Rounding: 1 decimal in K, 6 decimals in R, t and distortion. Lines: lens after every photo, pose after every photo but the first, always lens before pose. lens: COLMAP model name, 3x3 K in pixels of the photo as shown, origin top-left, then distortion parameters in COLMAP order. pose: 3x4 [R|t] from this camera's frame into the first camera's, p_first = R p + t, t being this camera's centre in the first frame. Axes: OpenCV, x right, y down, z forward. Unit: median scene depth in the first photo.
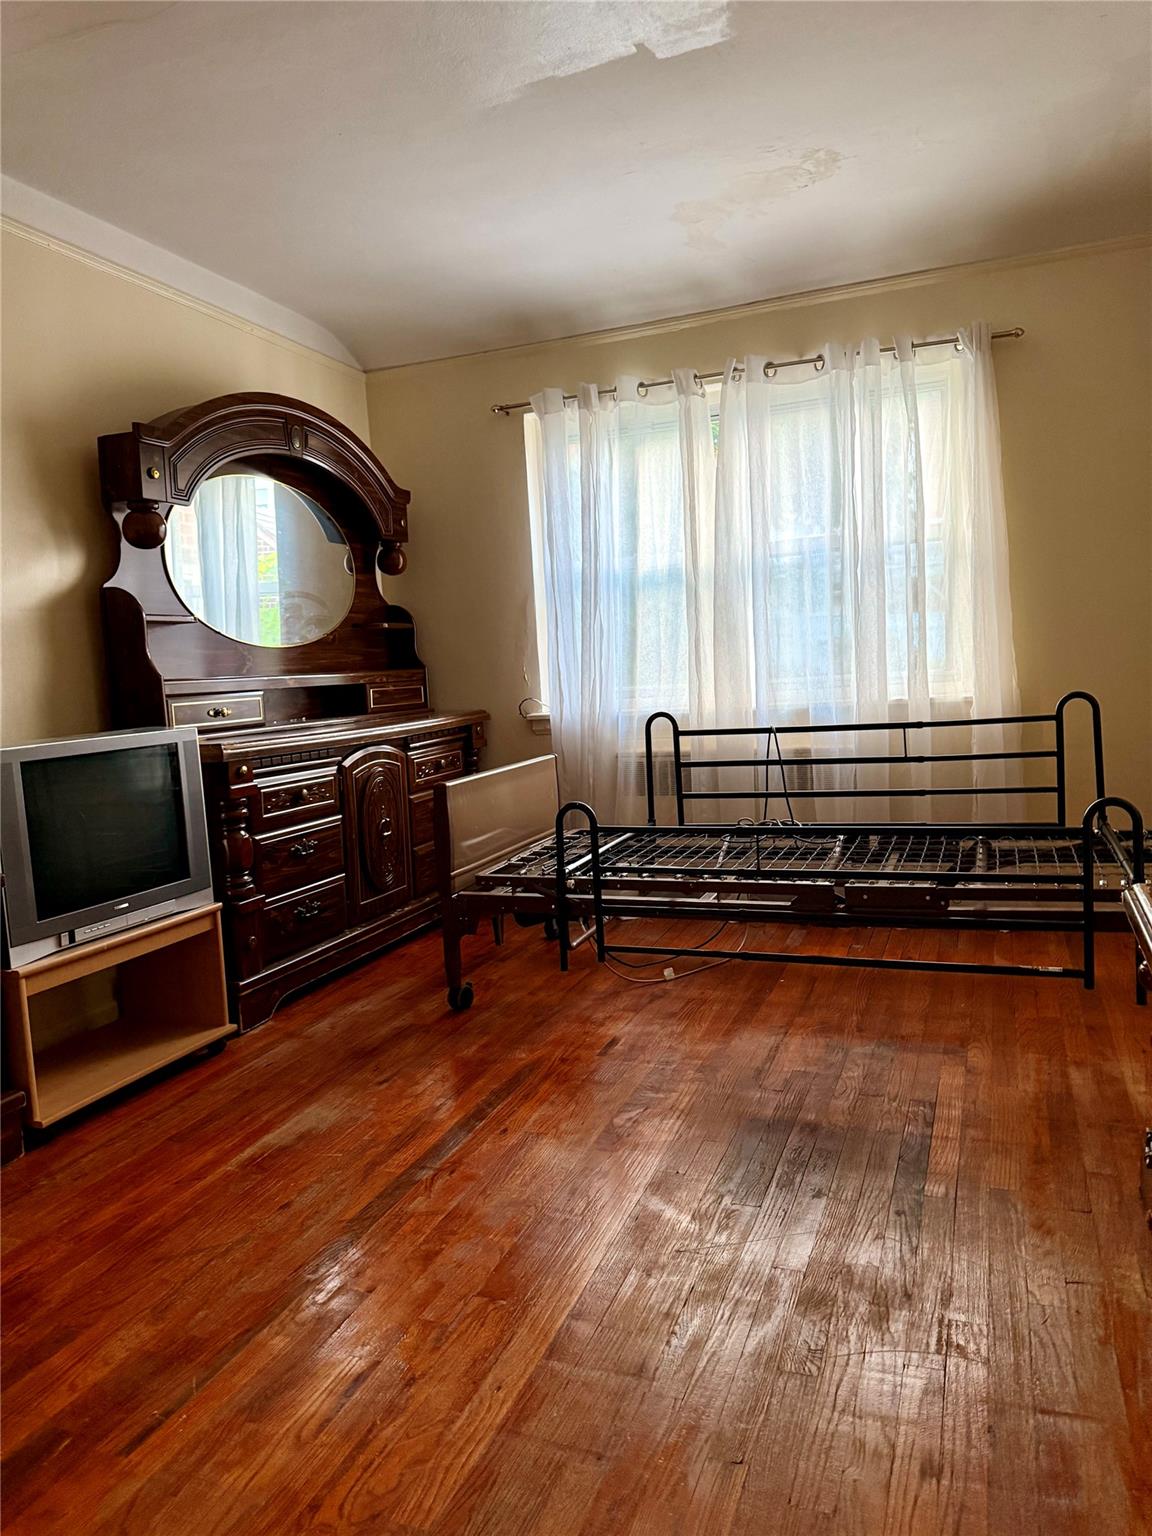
lens RADIAL K [[1092.8, 0, 576.0], [0, 1092.8, 768.0], [0, 0, 1]] dist [0.069697, 0.000244]
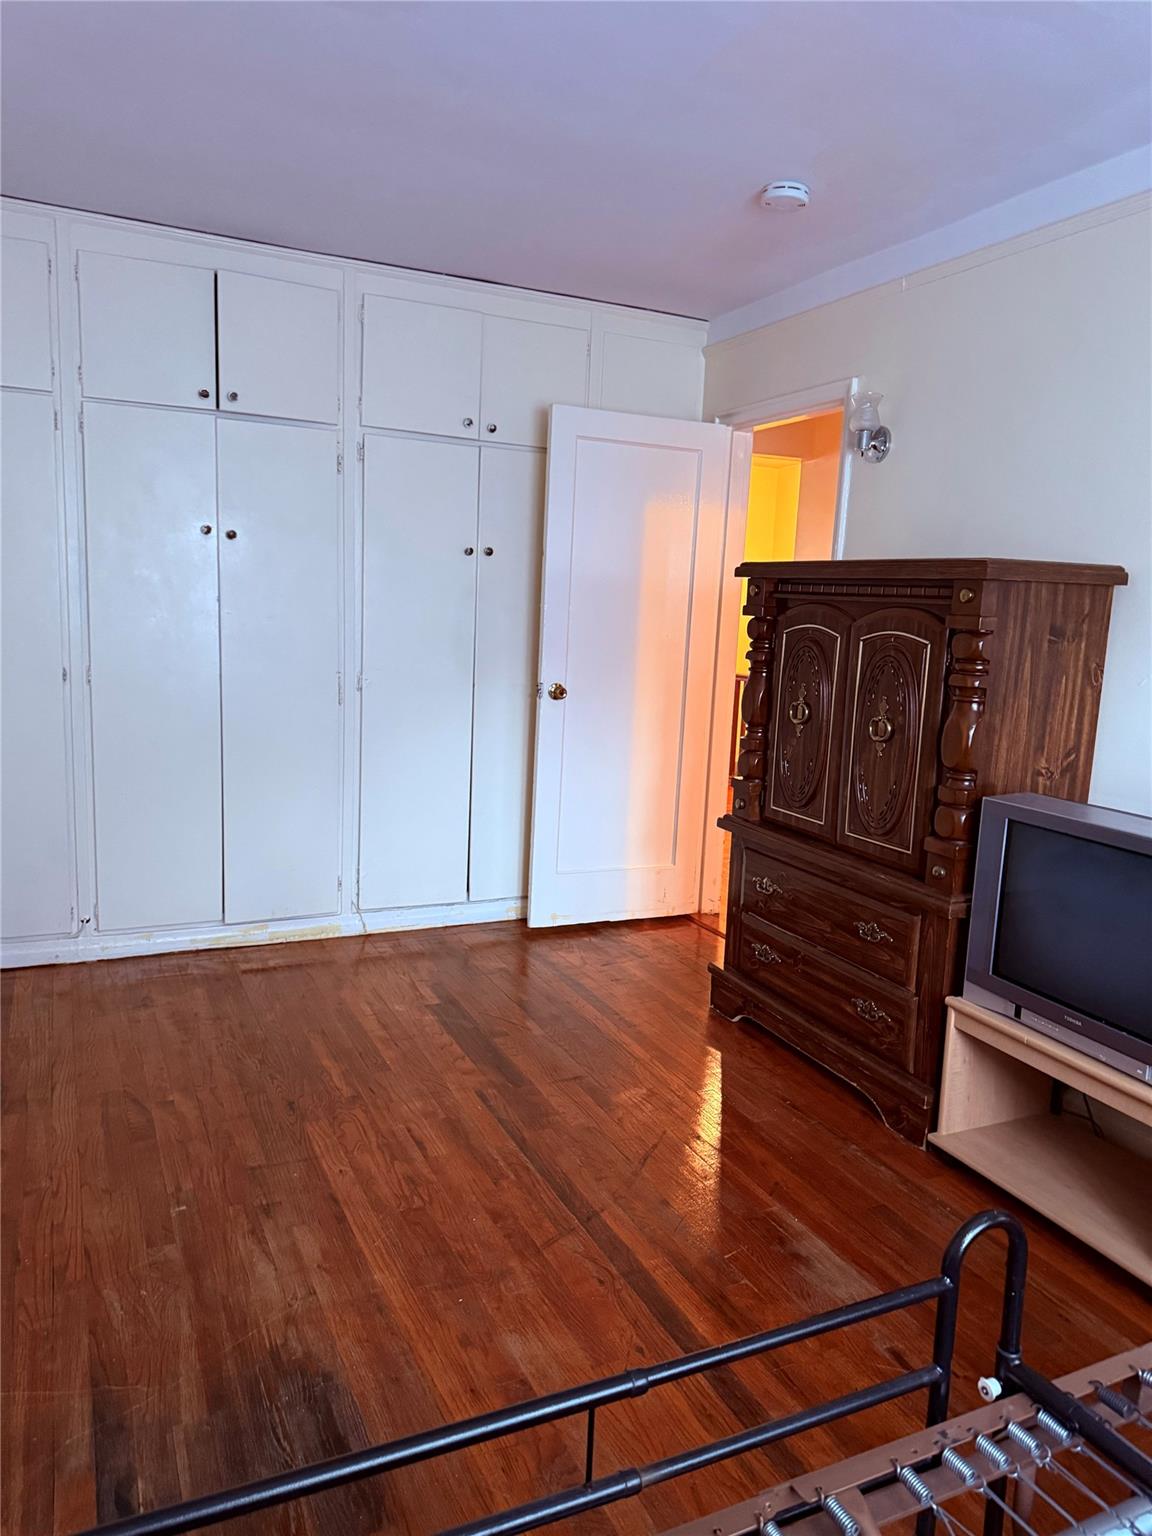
lens RADIAL K [[1092.8, 0, 576.0], [0, 1092.8, 768.0], [0, 0, 1]] dist [0.069697, 0.000244]
pose [[-0.692803, 0.139978, -0.707411, 0.495070], [-0.073592, 0.962135, 0.262453, -0.297626], [0.717362, 0.233888, -0.656269, 1.439157]]
